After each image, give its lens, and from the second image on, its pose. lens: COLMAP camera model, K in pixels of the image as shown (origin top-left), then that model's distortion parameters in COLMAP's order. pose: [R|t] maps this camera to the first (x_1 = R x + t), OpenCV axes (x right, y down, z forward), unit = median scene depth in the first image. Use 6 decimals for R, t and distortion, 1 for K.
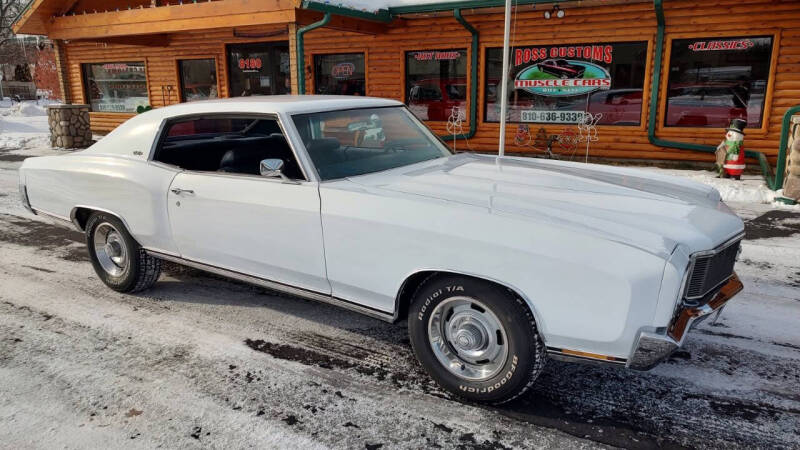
lens RADIAL K [[571.4, 0, 402.8], [0, 571.4, 221.7], [0, 0, 1]] dist [0.026937, -0.027195]
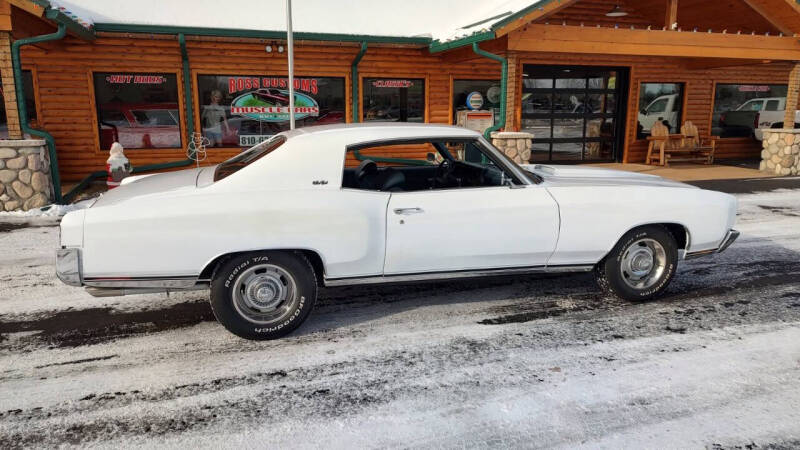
lens RADIAL K [[571.4, 0, 402.8], [0, 571.4, 221.7], [0, 0, 1]] dist [0.026937, -0.027195]
pose [[0.675541, -0.134842, 0.724887, -0.428357], [0.165062, 0.985840, 0.029559, -0.023192], [-0.718609, 0.099683, 0.688233, 0.090353]]
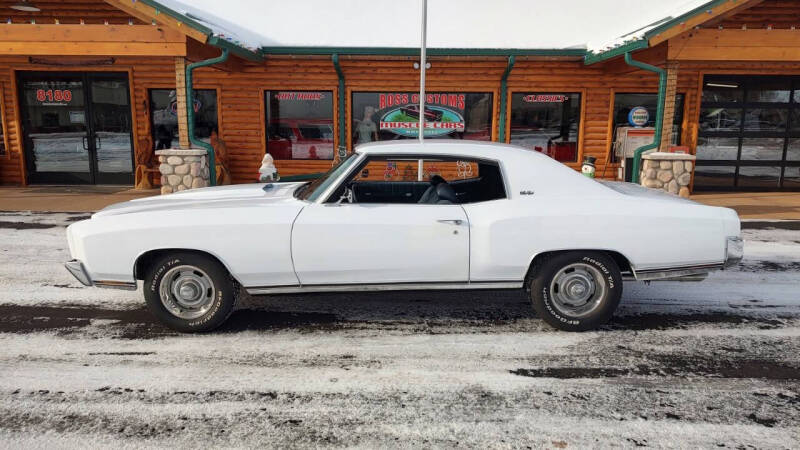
lens RADIAL K [[569.7, 0, 402.6], [0, 569.7, 221.7], [0, 0, 1]] dist [0.030739, -0.030432]
pose [[0.881718, -0.066691, 0.467039, -0.323671], [0.094102, 0.994926, -0.035583, -0.018196], [-0.462297, 0.075323, 0.883520, 0.045053]]
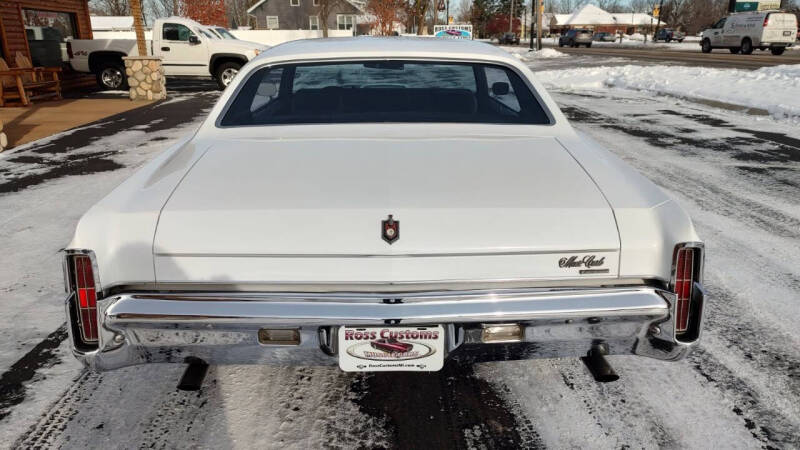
lens RADIAL K [[571.4, 0, 402.8], [0, 571.4, 221.7], [0, 0, 1]] dist [0.026937, -0.027195]
pose [[-0.568110, -0.236954, 0.788102, -0.396061], [0.199590, 0.889387, 0.411283, -0.134859], [-0.798383, 0.390951, -0.457976, 0.617254]]
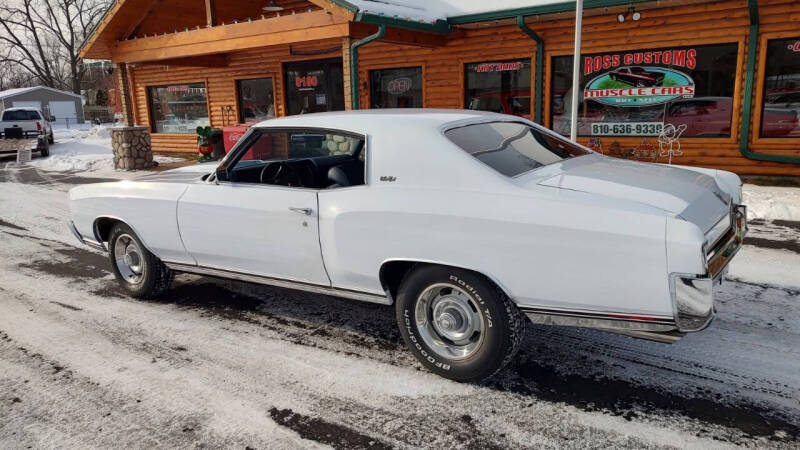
lens RADIAL K [[570.2, 0, 403.6], [0, 570.2, 221.7], [0, 0, 1]] dist [0.024946, -0.022788]
pose [[0.994702, -0.003278, -0.102747, 0.000529], [0.000685, 0.999681, -0.025261, -0.014514], [0.102797, 0.025057, 0.994387, 0.068054]]
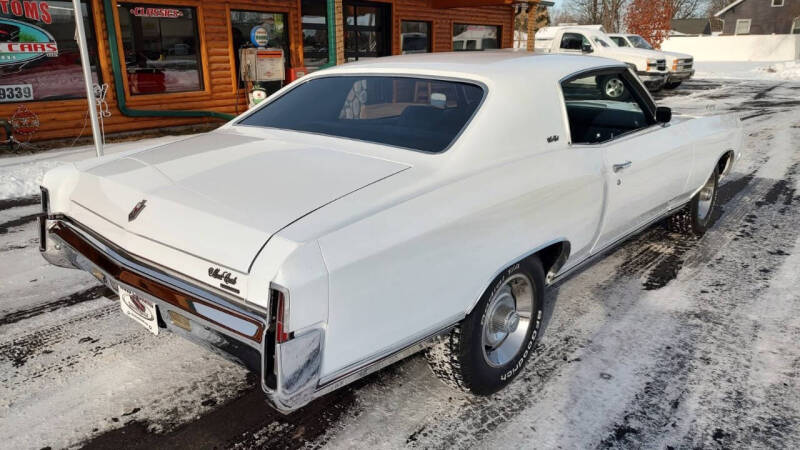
lens RADIAL K [[574.6, 0, 404.9], [0, 574.6, 225.4], [0, 0, 1]] dist [0.013781, -0.008637]
pose [[0.149972, -0.280588, 0.948039, -0.449527], [0.233922, 0.941729, 0.241716, -0.089005], [-0.960619, 0.185517, 0.206869, 0.411873]]
